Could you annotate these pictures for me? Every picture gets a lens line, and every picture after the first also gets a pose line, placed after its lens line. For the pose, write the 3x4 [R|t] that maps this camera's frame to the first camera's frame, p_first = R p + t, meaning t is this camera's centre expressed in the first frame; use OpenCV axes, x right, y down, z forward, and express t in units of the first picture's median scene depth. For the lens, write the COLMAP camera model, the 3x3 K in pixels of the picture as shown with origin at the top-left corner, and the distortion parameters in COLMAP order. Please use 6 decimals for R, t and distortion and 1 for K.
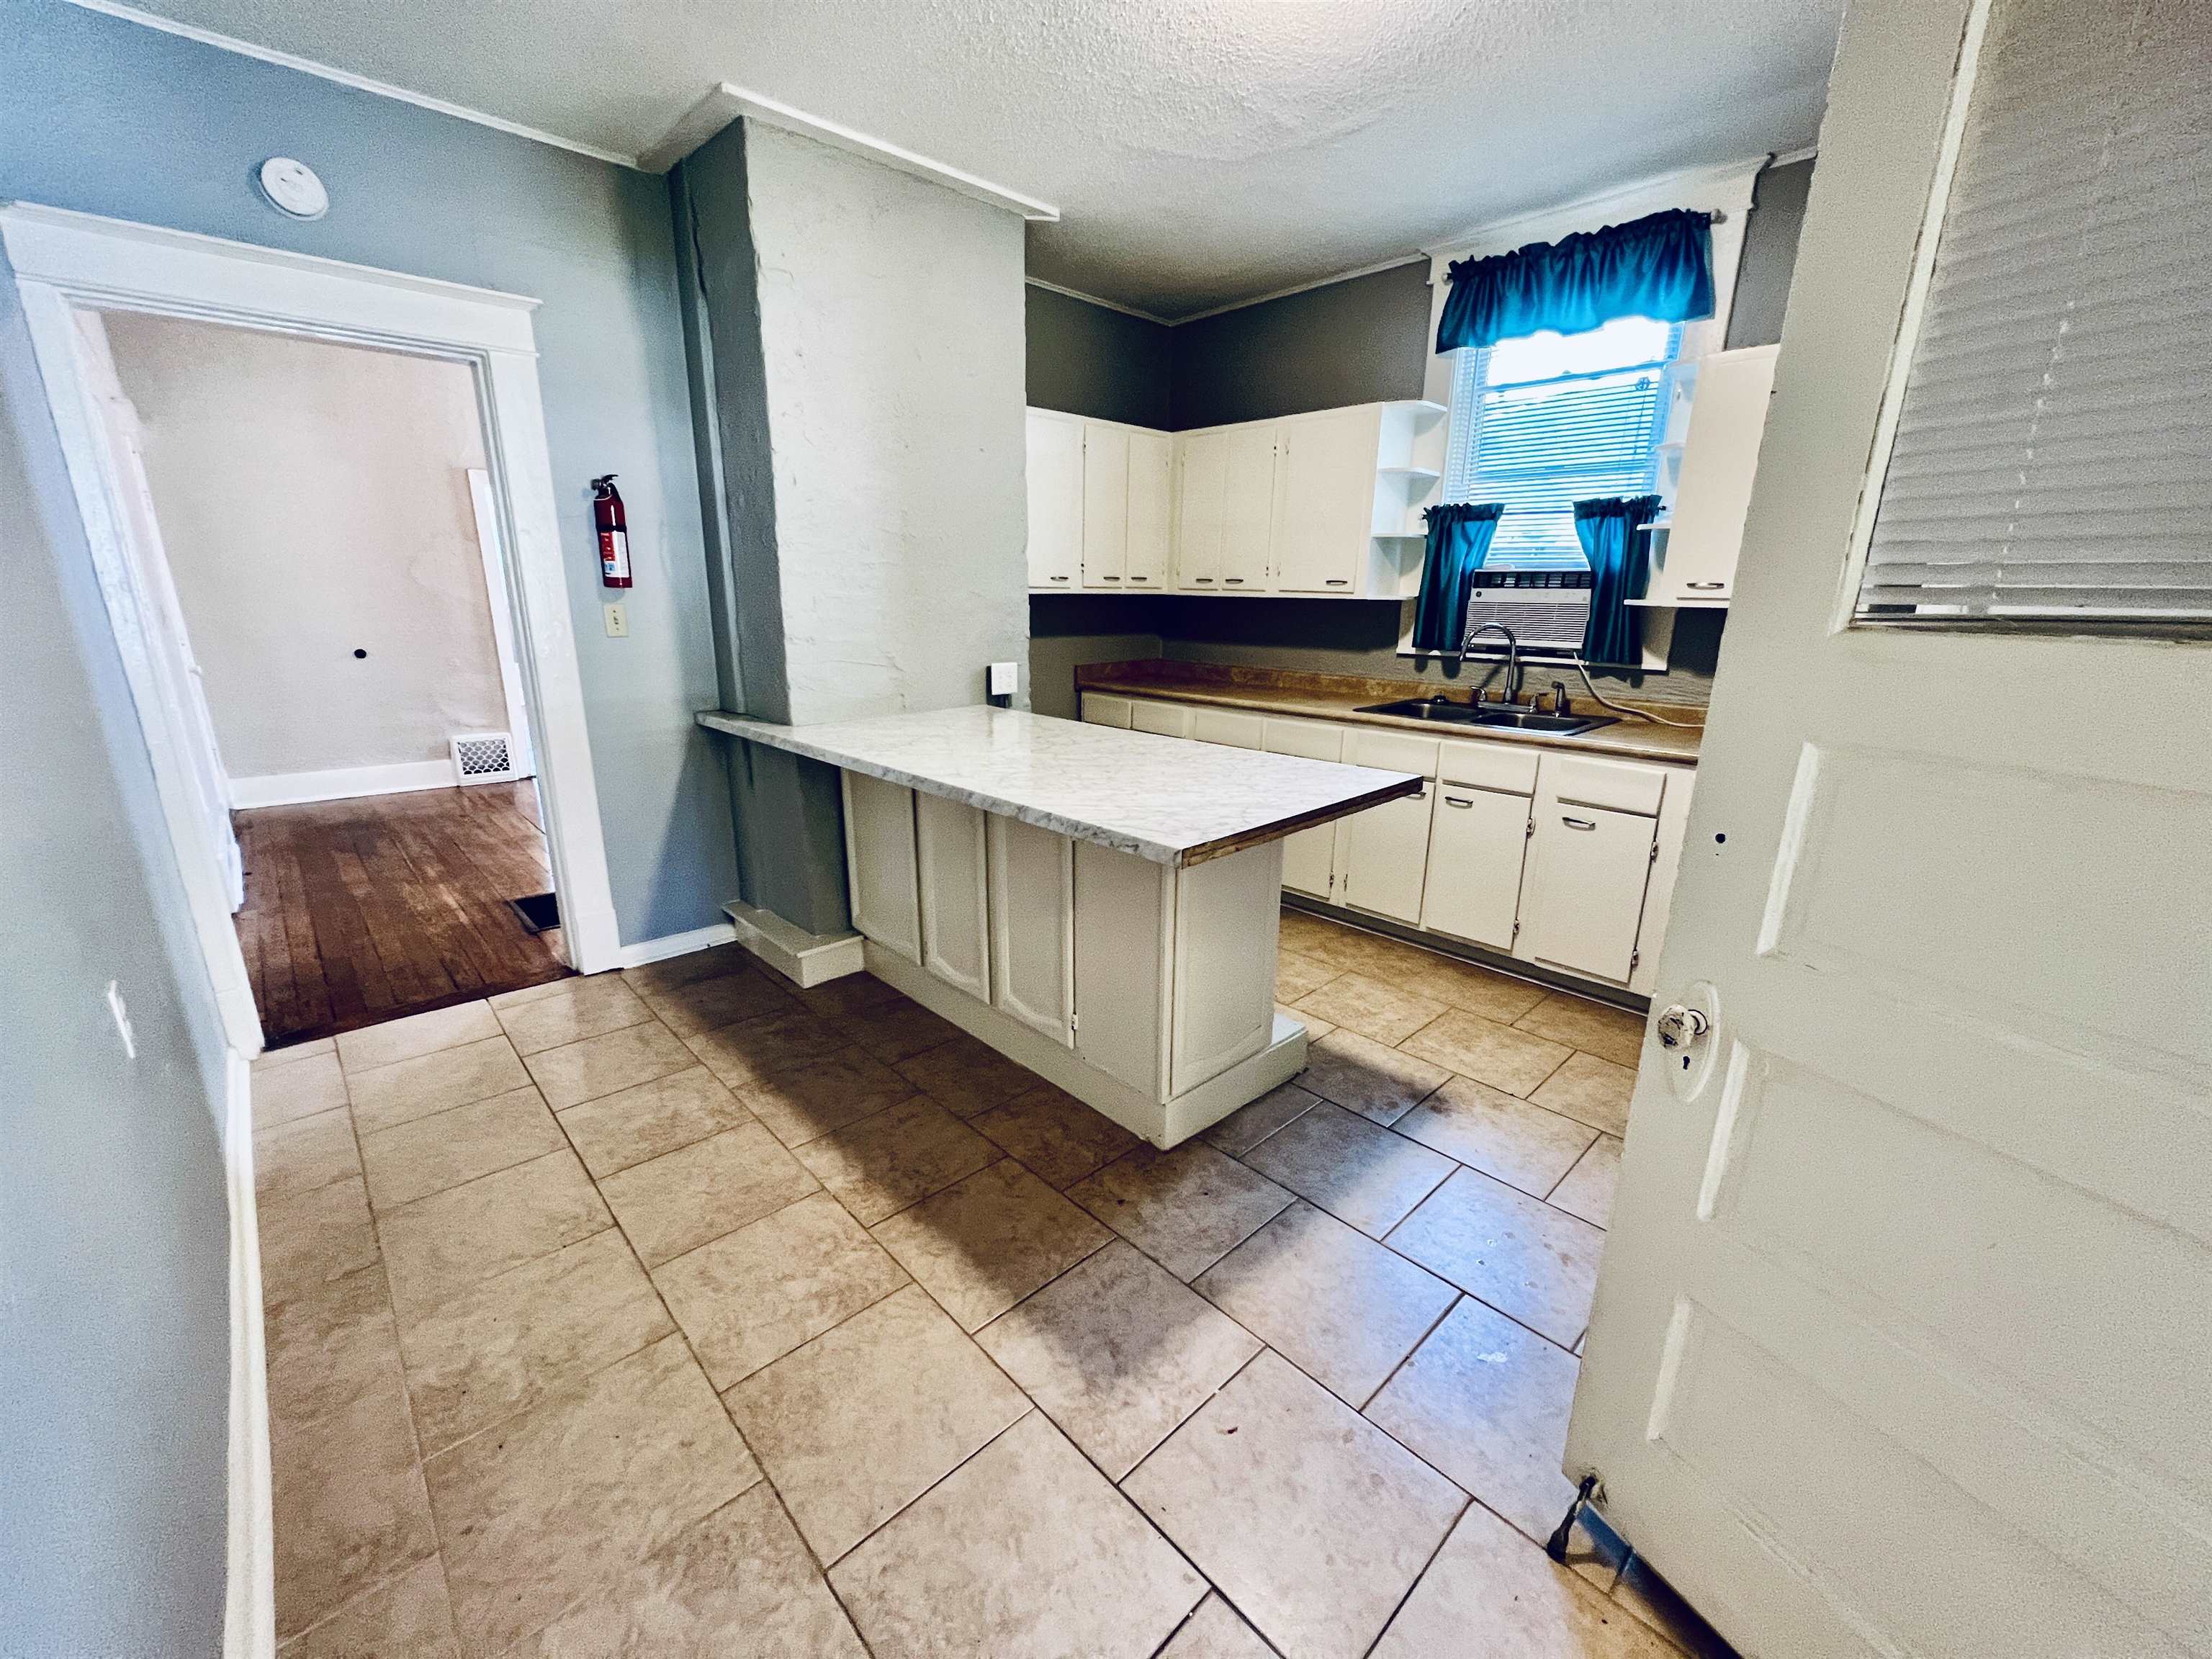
lens RADIAL K [[880.3, 0, 1107.5], [0, 880.3, 828.8], [0, 0, 1]] dist [0.000406, 0.000186]
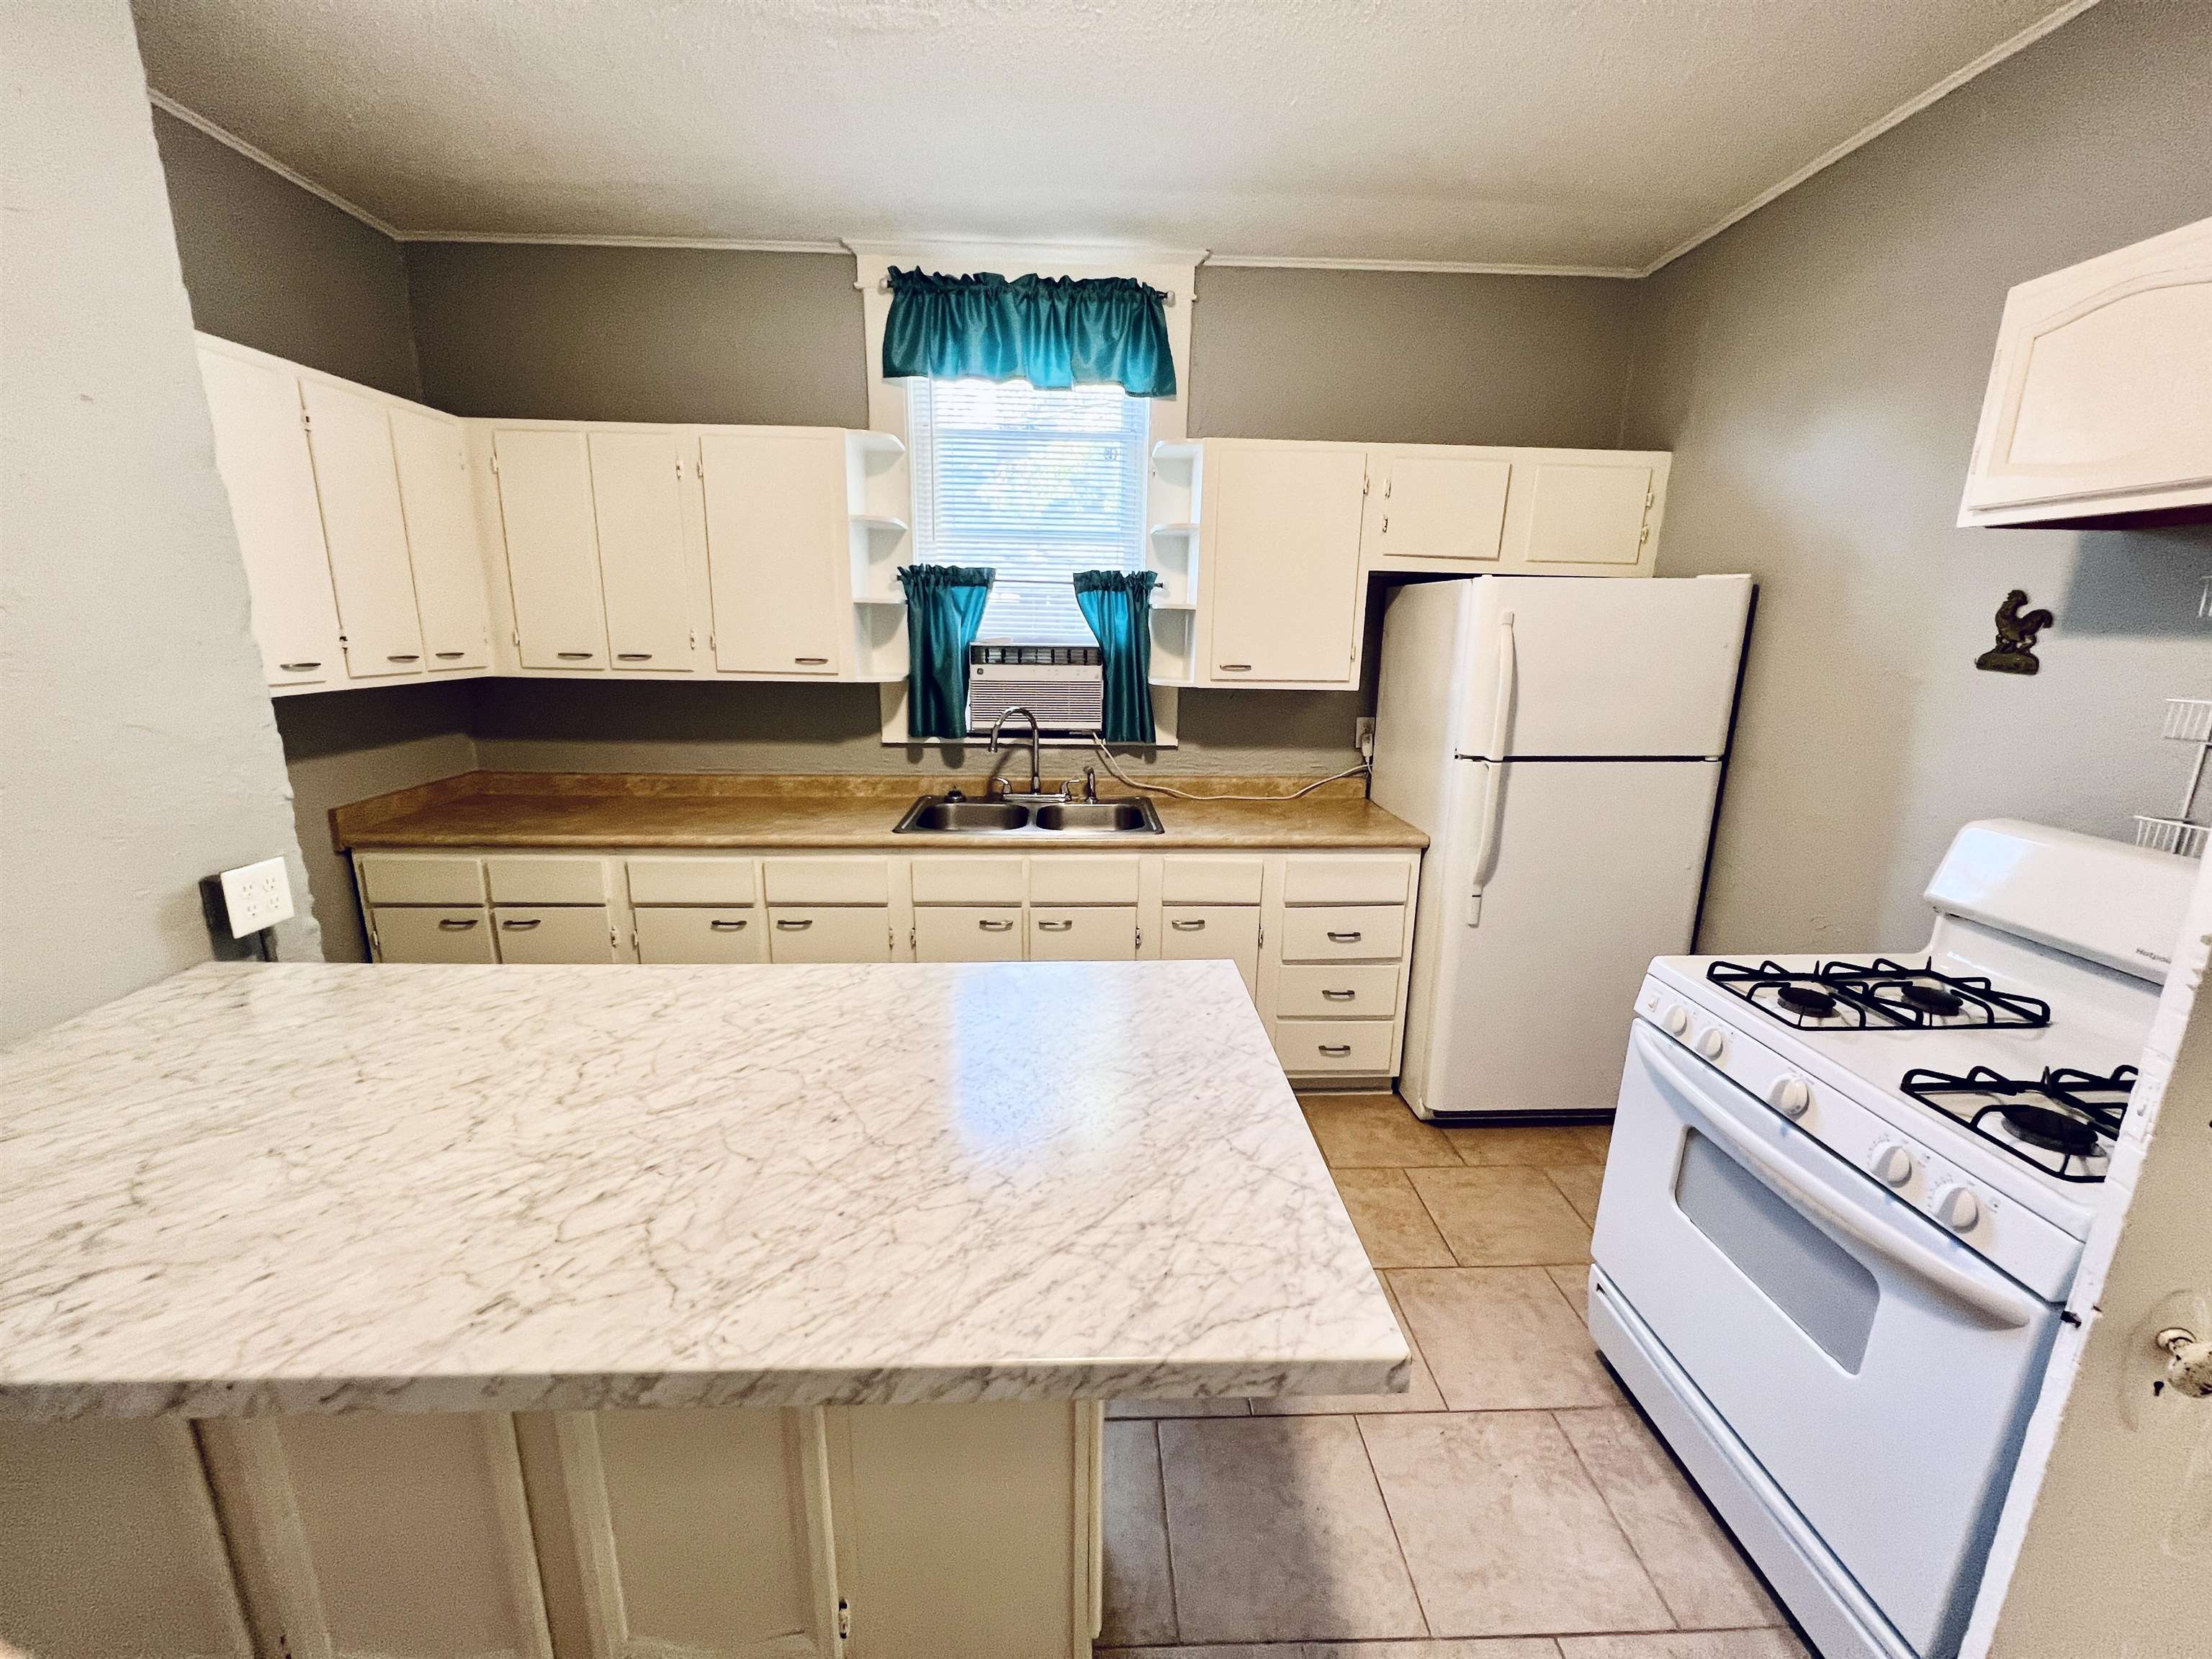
lens RADIAL K [[880.3, 0, 1101.9], [0, 880.3, 832.1], [0, 0, 1]] dist [0.000406, 0.000186]
pose [[0.668311, -0.174279, 0.723179, -0.148986], [0.190801, 0.979806, 0.059799, -0.145651], [-0.718996, 0.098019, 0.688067, 0.349994]]
